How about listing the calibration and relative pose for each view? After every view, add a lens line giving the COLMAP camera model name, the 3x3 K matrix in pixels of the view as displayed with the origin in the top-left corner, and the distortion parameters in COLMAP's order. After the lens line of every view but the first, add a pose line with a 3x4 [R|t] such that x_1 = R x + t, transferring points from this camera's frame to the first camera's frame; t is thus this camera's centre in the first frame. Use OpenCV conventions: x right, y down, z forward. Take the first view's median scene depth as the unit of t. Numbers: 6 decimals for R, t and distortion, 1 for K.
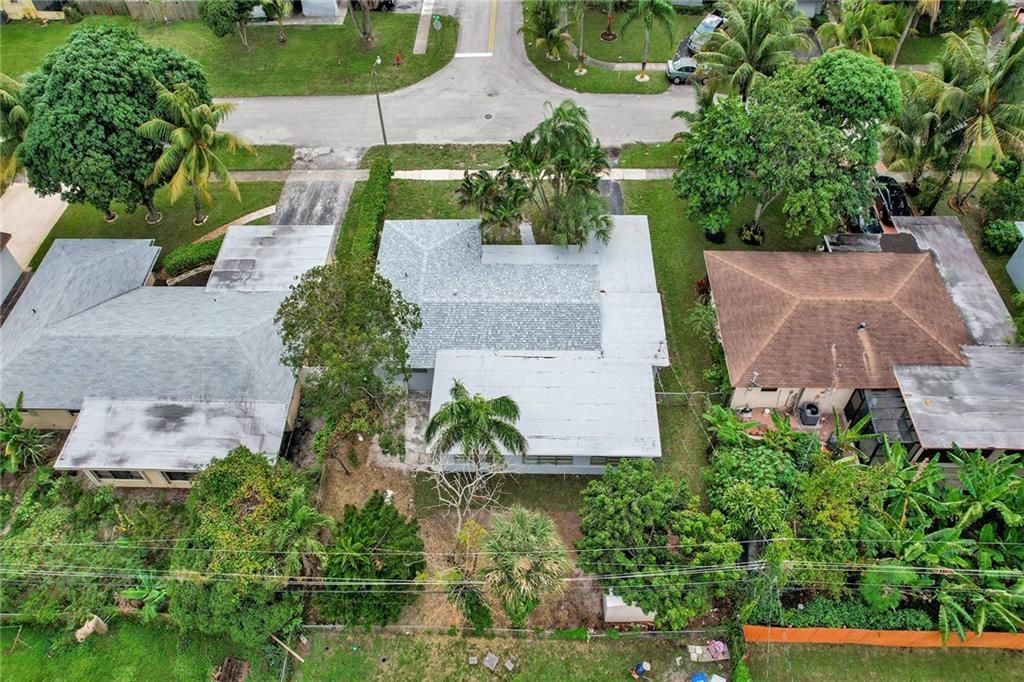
lens RADIAL K [[781.8, 0, 492.4], [0, 781.8, 340.4], [0, 0, 1]] dist [-0.029496, 0.005398]
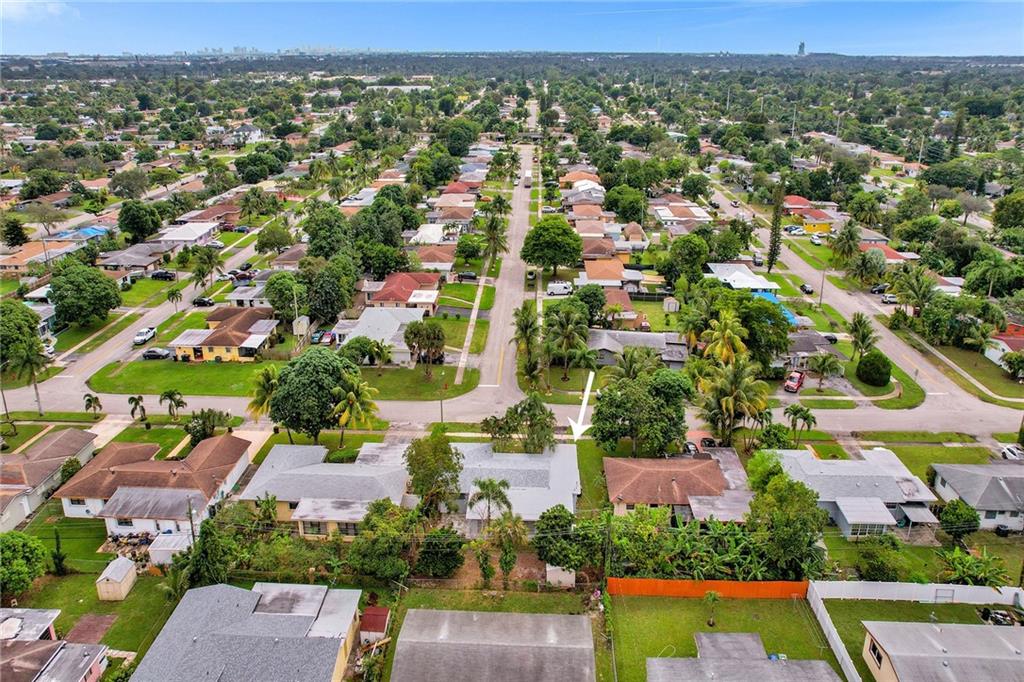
lens RADIAL K [[781.8, 0, 492.4], [0, 781.8, 340.4], [0, 0, 1]] dist [-0.029496, 0.005398]
pose [[0.999510, 0.029869, -0.009390, -0.003339], [-0.030665, 0.873206, -0.486386, 0.611630], [-0.006328, 0.486435, 0.873694, -0.900209]]
